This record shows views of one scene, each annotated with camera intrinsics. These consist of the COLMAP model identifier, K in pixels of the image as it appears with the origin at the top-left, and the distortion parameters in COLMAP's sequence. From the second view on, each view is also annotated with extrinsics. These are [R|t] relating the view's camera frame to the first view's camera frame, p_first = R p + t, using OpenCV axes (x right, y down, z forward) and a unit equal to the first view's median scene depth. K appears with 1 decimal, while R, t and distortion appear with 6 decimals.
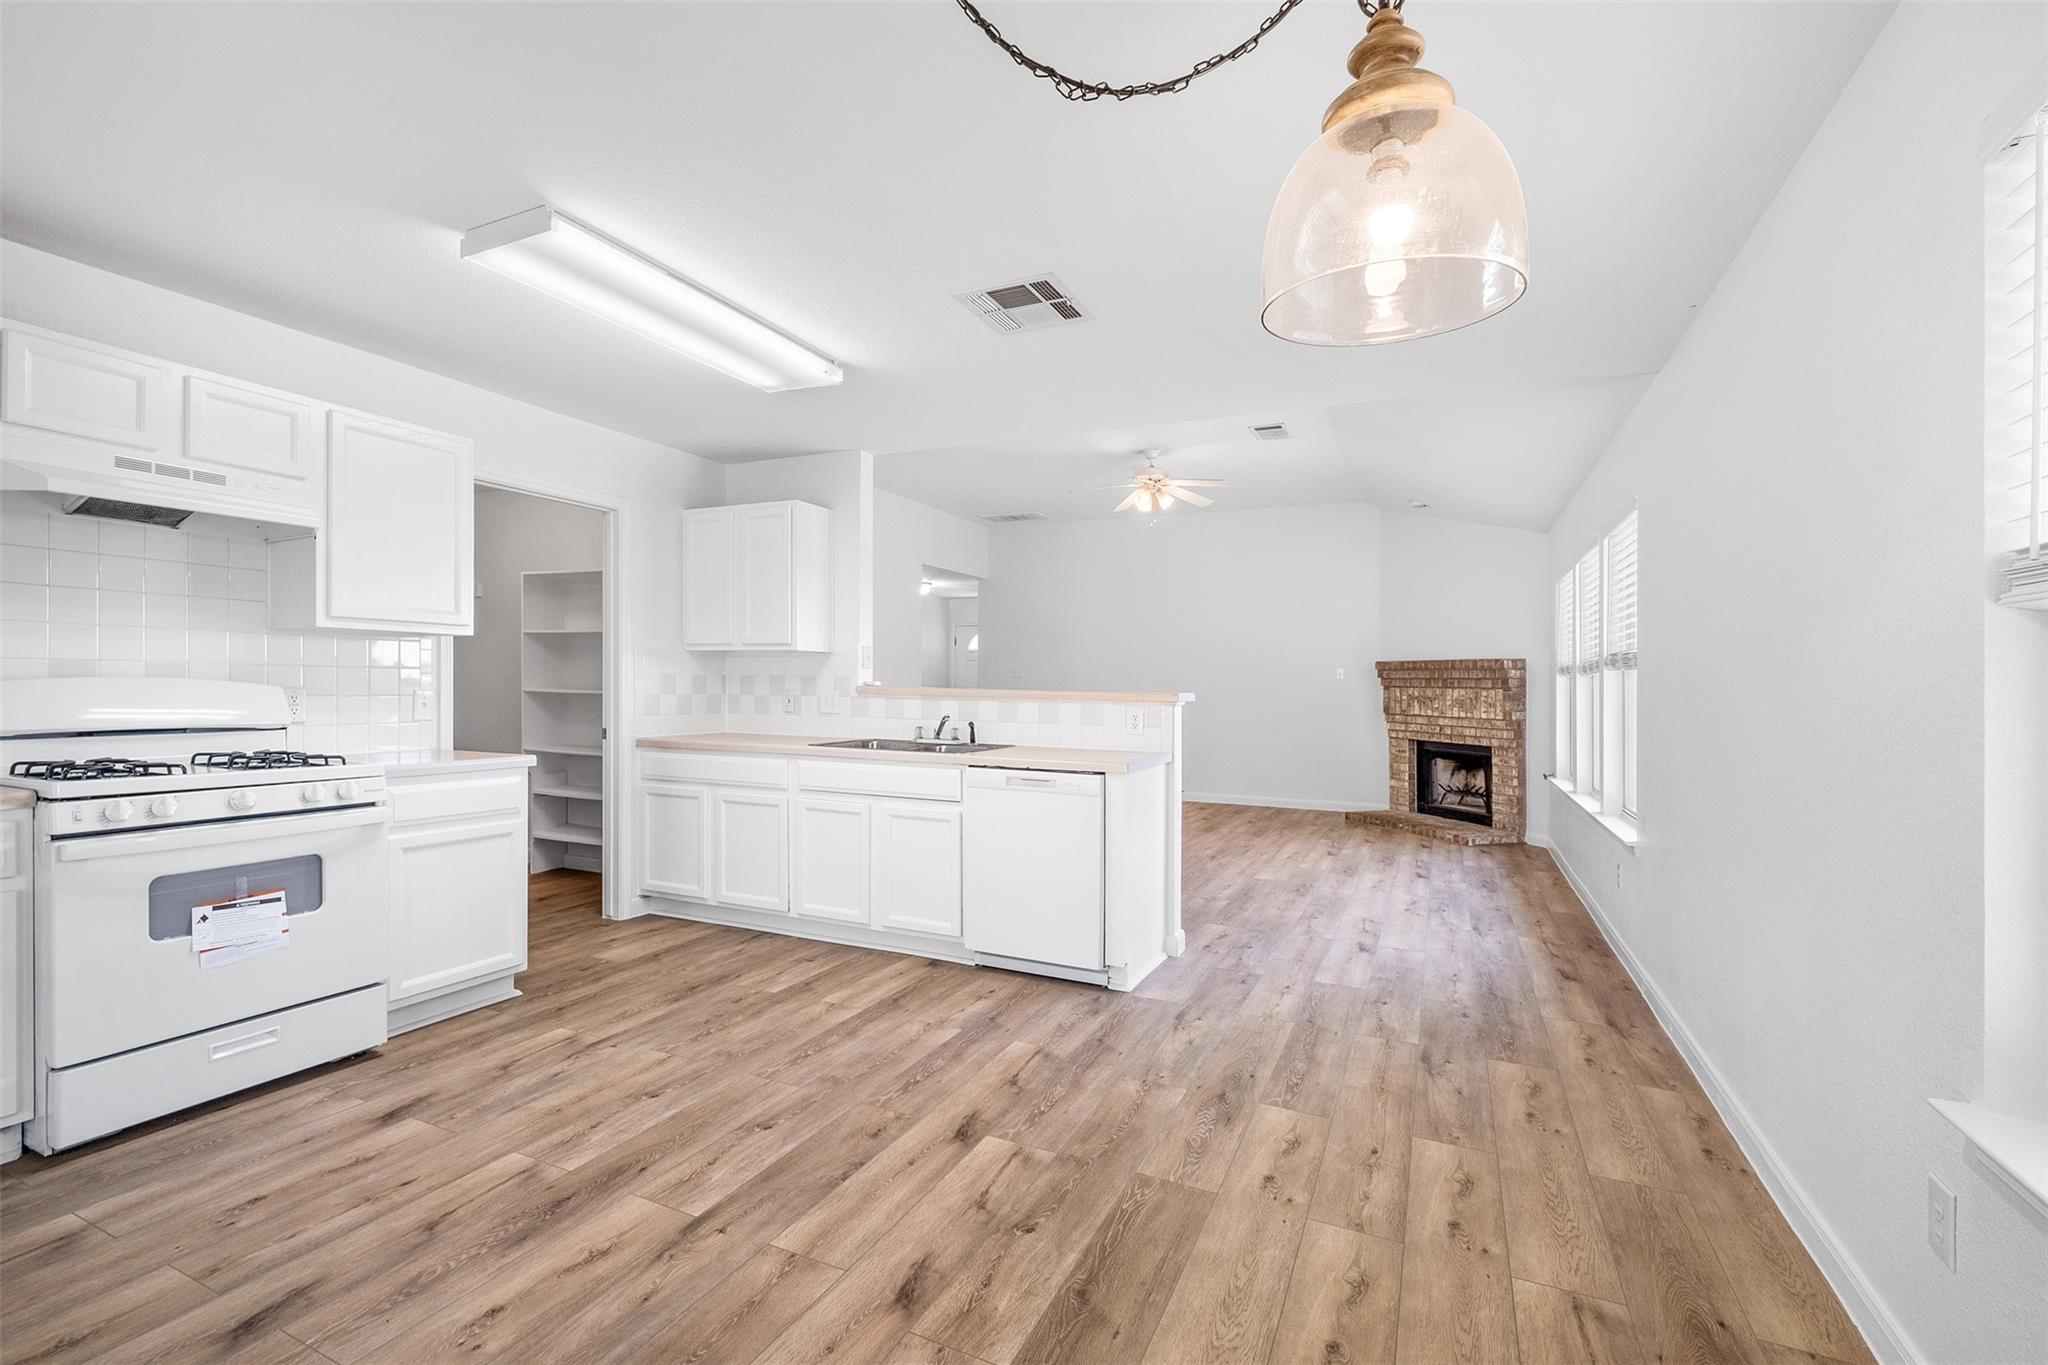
lens RADIAL K [[886.9, 0, 1034.0], [0, 886.9, 658.3], [0, 0, 1]] dist [0.009760, -0.010236]
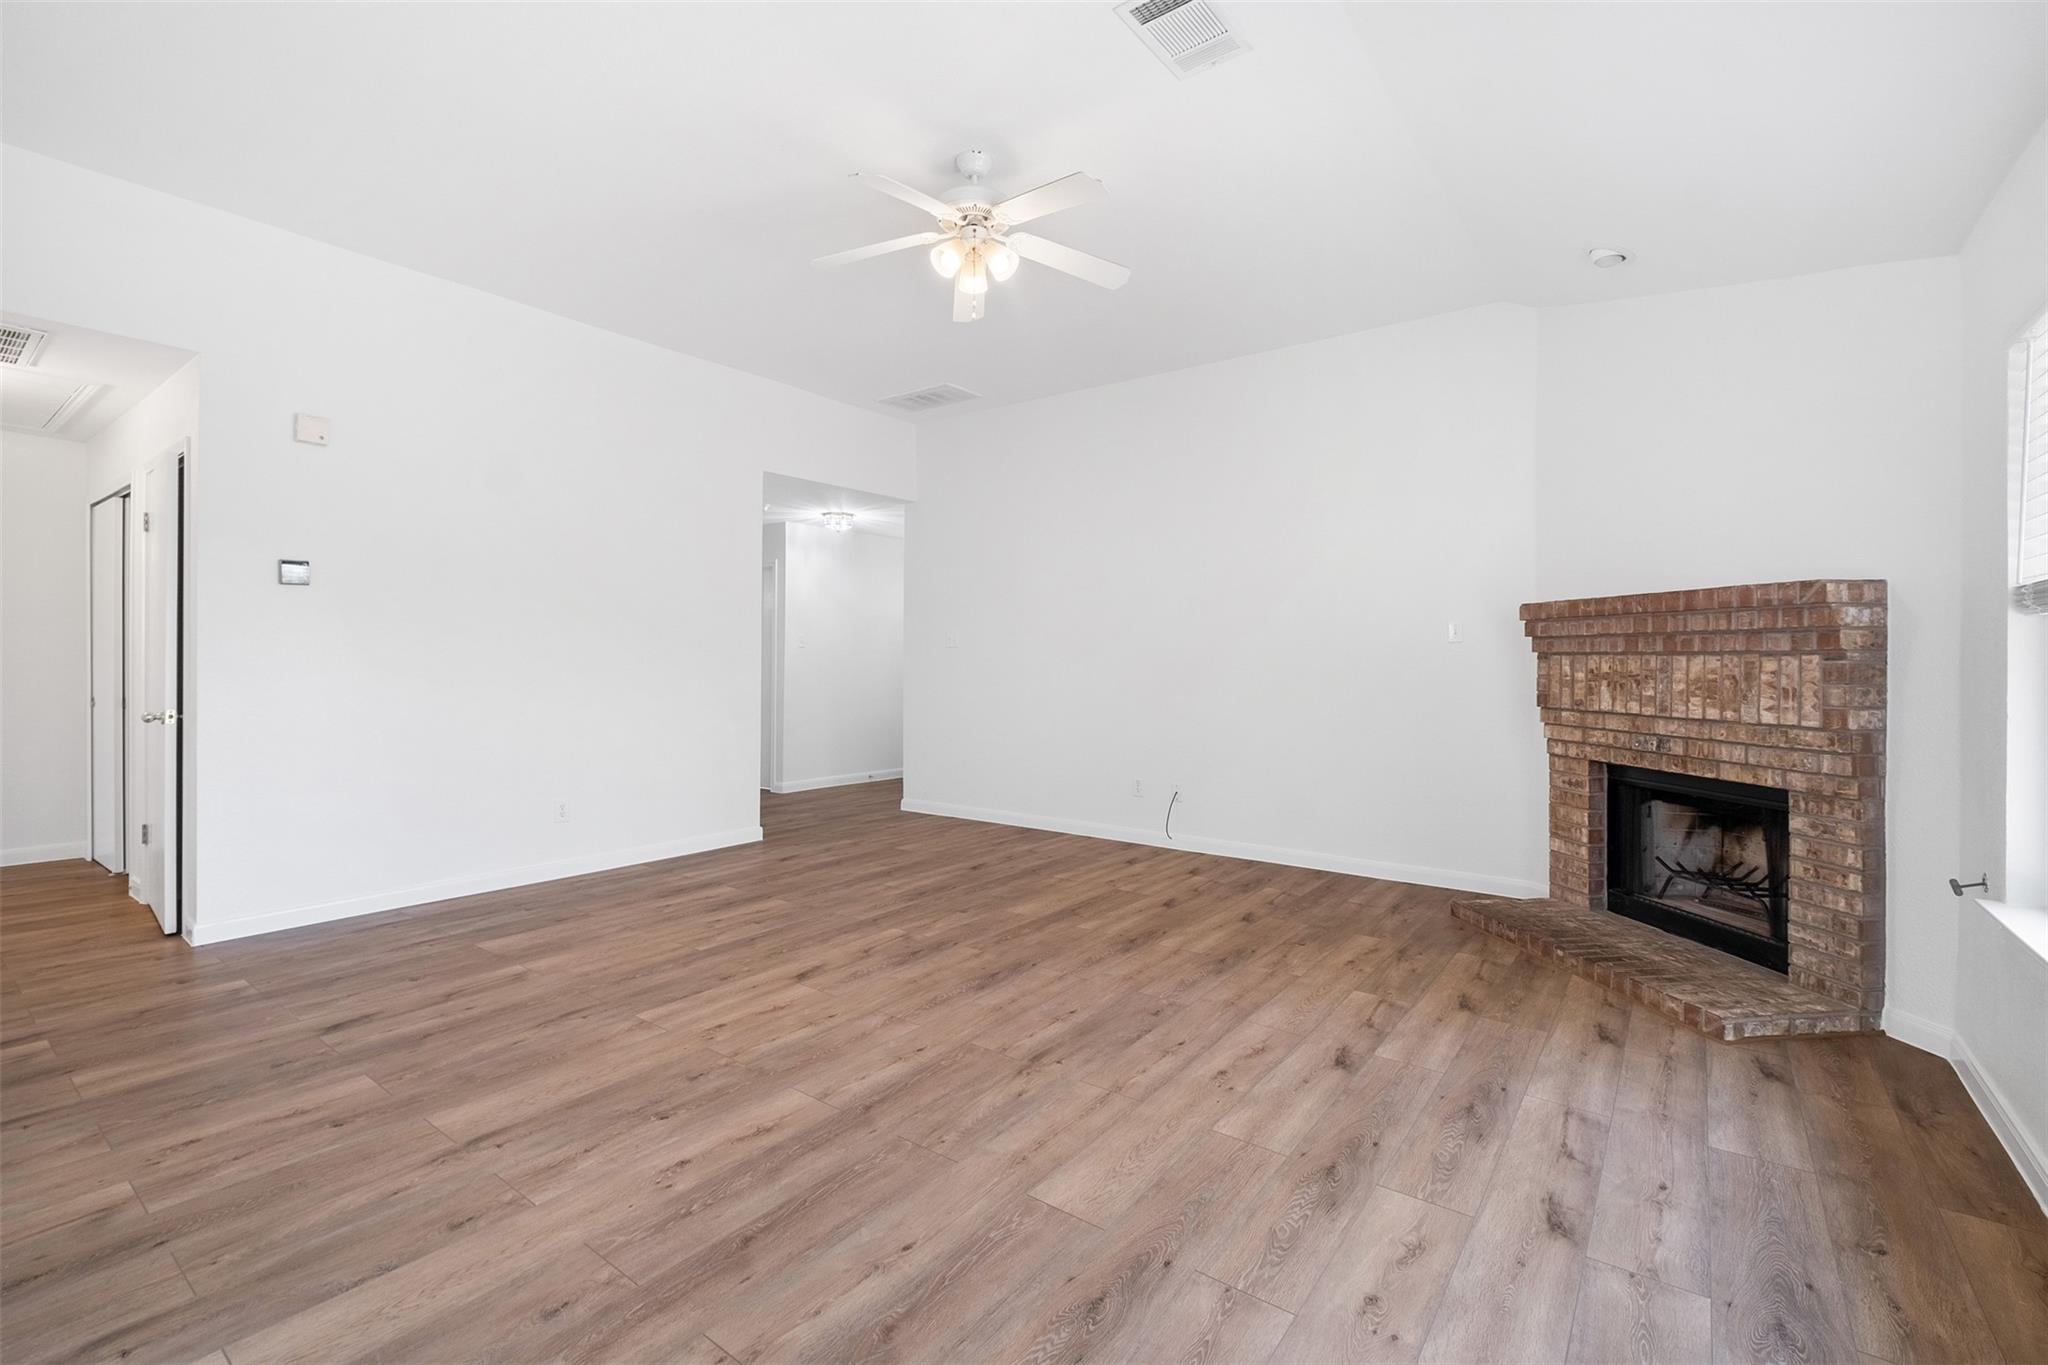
lens RADIAL K [[895.7, 0, 1028.3], [0, 895.7, 661.5], [0, 0, 1]] dist [-0.000787, -0.003521]
pose [[0.977478, -0.008774, -0.210854, 0.570015], [0.014808, 0.999524, 0.027057, 0.047230], [0.210516, -0.029570, 0.977143, 1.156545]]
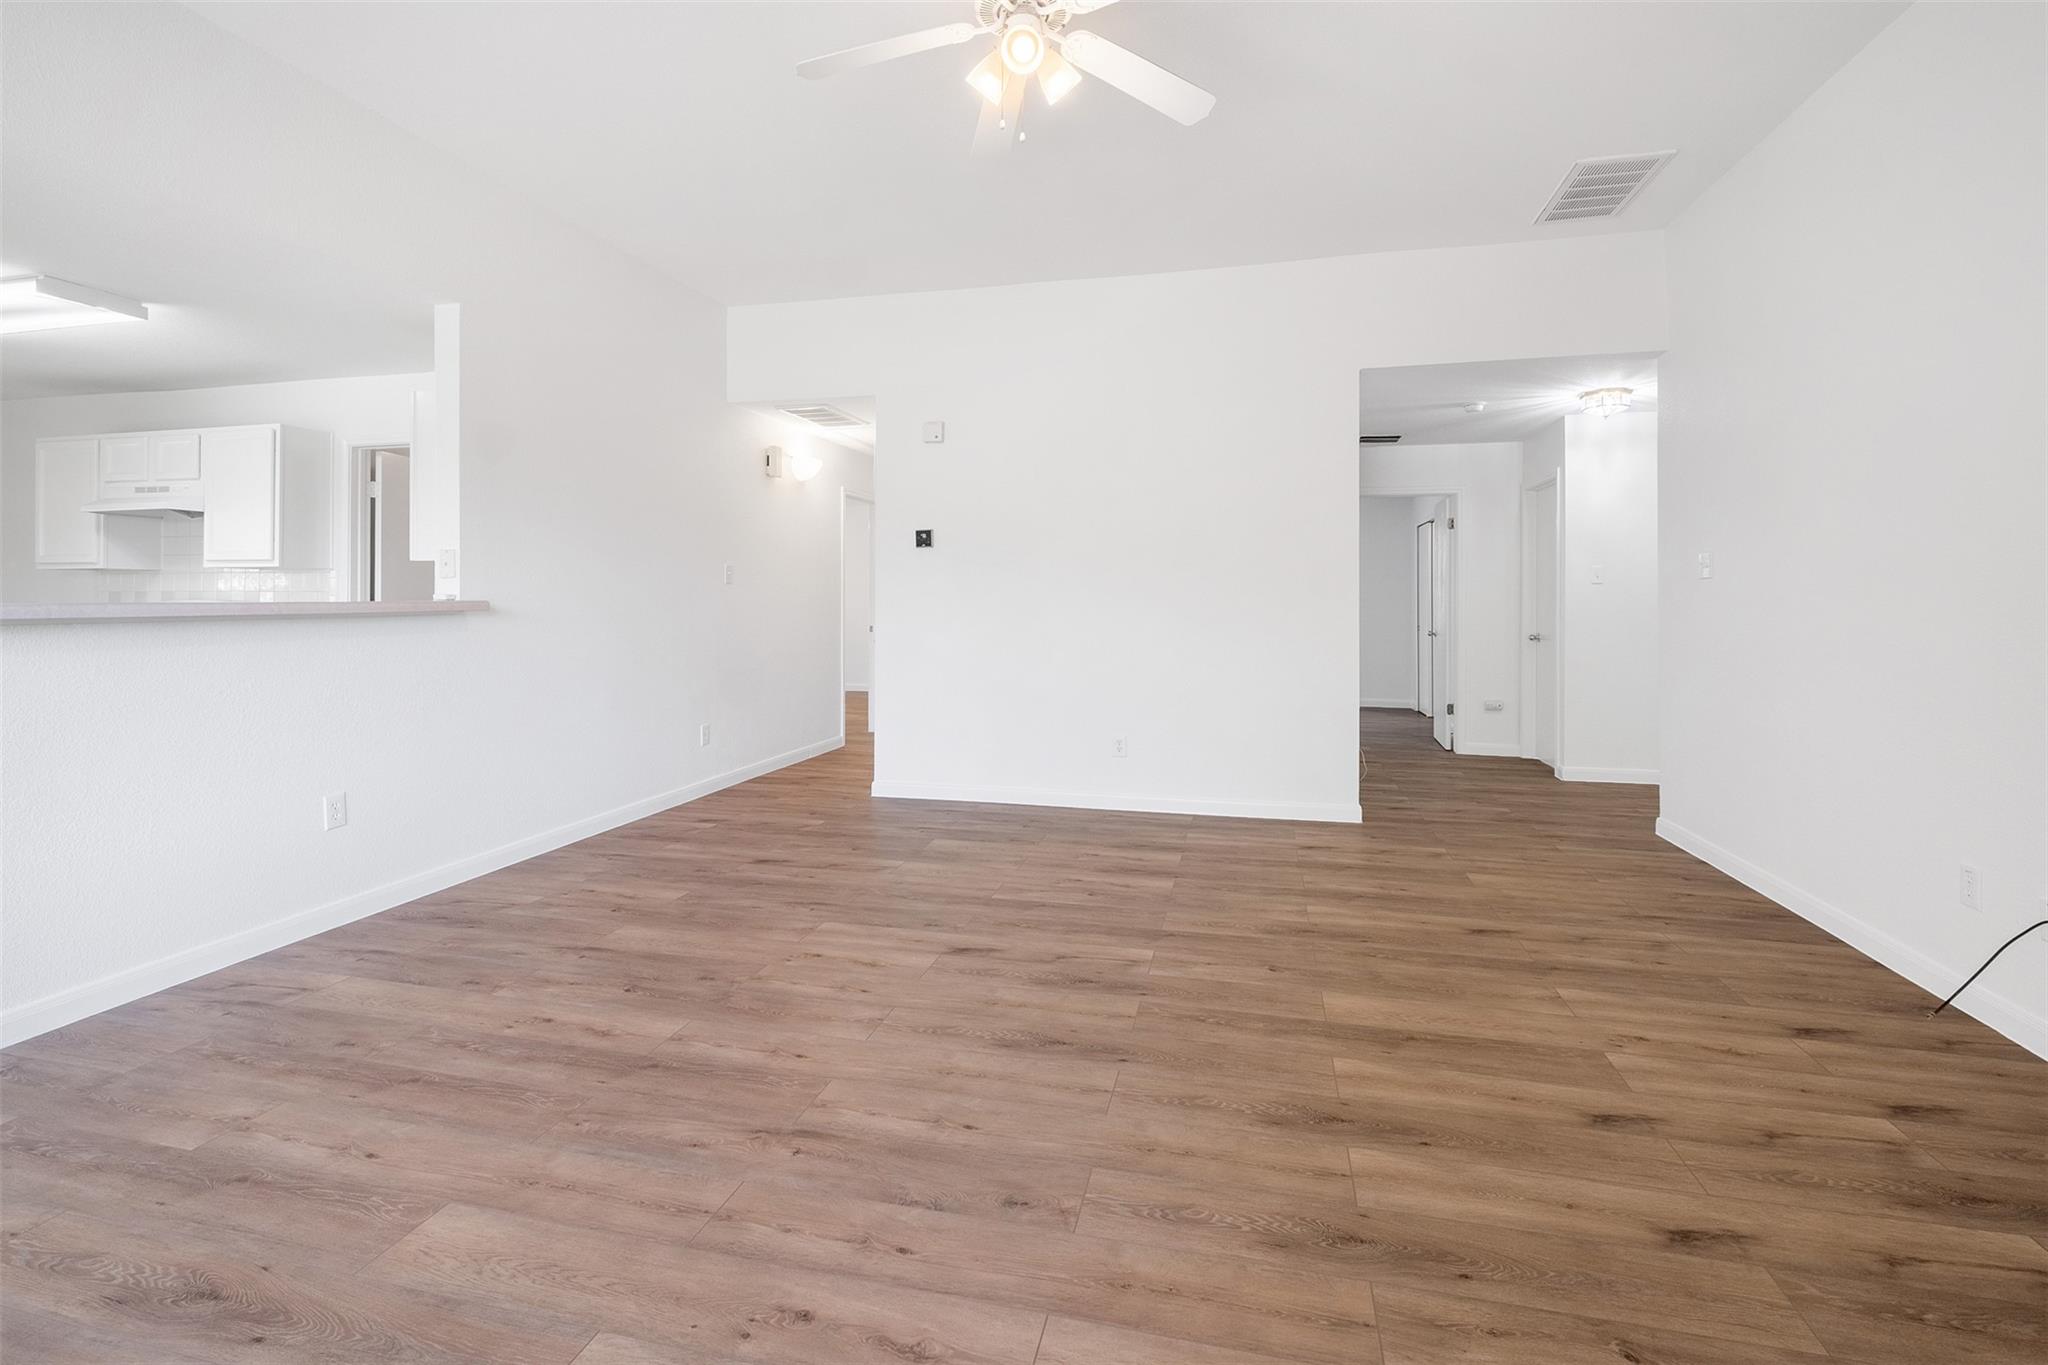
lens RADIAL K [[929.8, 0, 1029.5], [0, 929.8, 594.3], [0, 0, 1]] dist [0.006384, -0.006401]
pose [[0.184237, -0.020158, -0.982675, 1.070178], [0.031698, 0.999391, -0.014558, 0.080091], [0.982371, -0.028467, 0.184764, 2.008491]]
